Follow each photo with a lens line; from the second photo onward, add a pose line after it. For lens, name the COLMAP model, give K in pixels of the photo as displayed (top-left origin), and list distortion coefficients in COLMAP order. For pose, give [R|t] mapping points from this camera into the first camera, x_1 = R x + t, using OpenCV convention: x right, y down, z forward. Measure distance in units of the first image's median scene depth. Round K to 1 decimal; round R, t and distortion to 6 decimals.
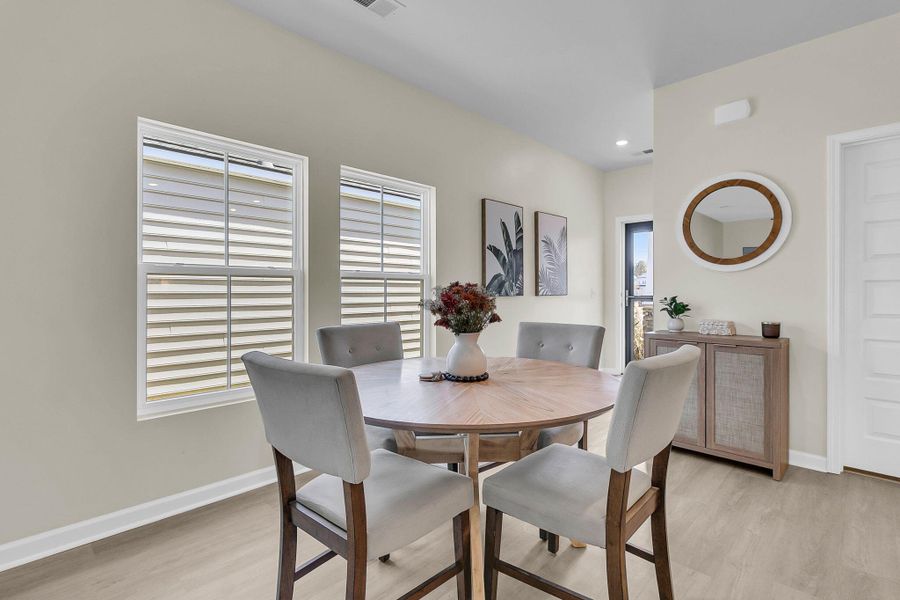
lens RADIAL K [[426.9, 0, 451.2], [0, 426.9, 294.9], [0, 0, 1]] dist [0.001834, 0.000953]
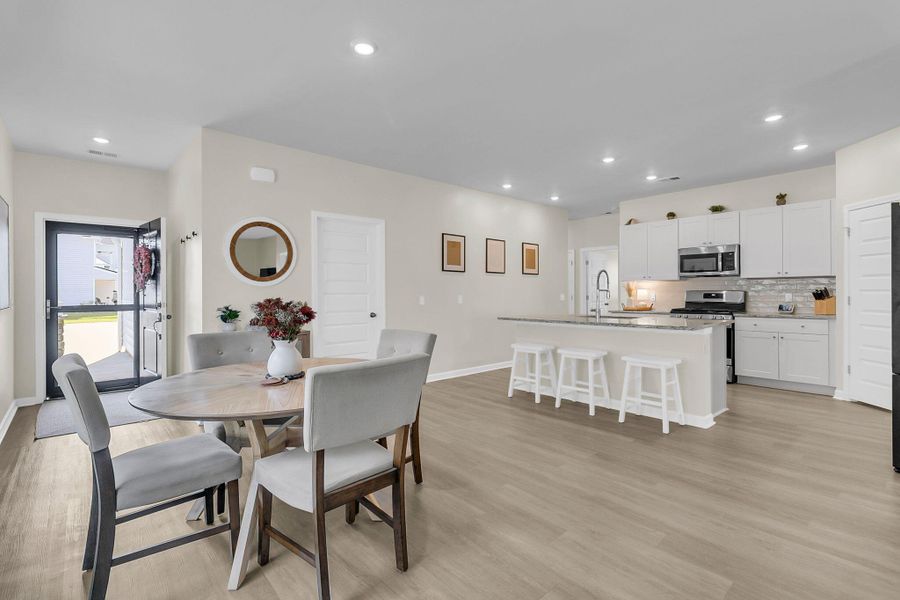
lens RADIAL K [[417.5, 0, 447.2], [0, 417.5, 292.9], [0, 0, 1]] dist [0.003127, 0.000603]
pose [[0.075917, 0.001562, 0.997113, -0.696374], [0.015124, 0.999882, -0.002718, -0.020185], [-0.996999, 0.015286, 0.075884, 0.294356]]
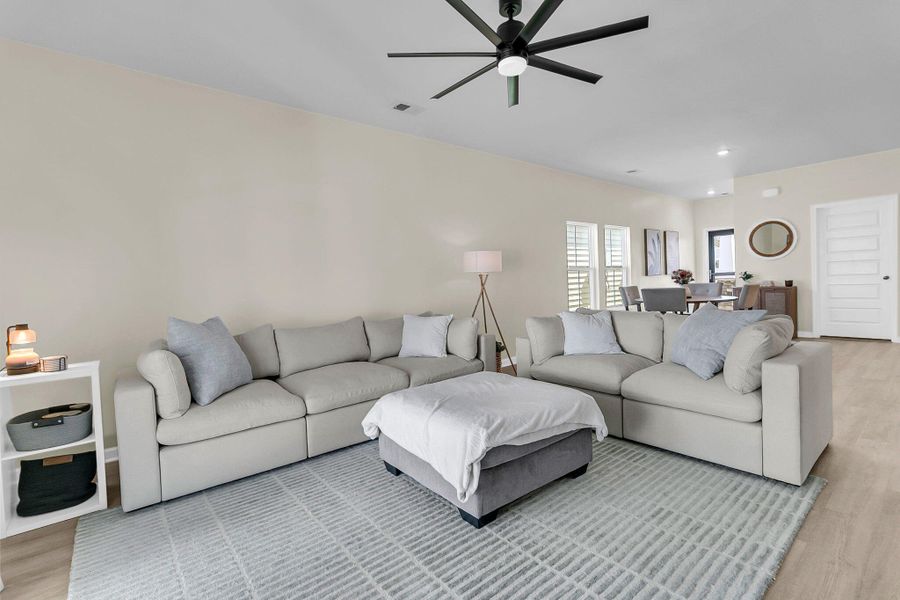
lens RADIAL K [[417.5, 0, 447.2], [0, 417.5, 292.9], [0, 0, 1]] dist [0.003127, 0.000603]
pose [[0.993898, -0.035530, -0.104423, -0.921944], [0.037666, 0.999118, 0.018552, 0.018106], [0.103672, -0.022372, 0.994360, -1.539211]]
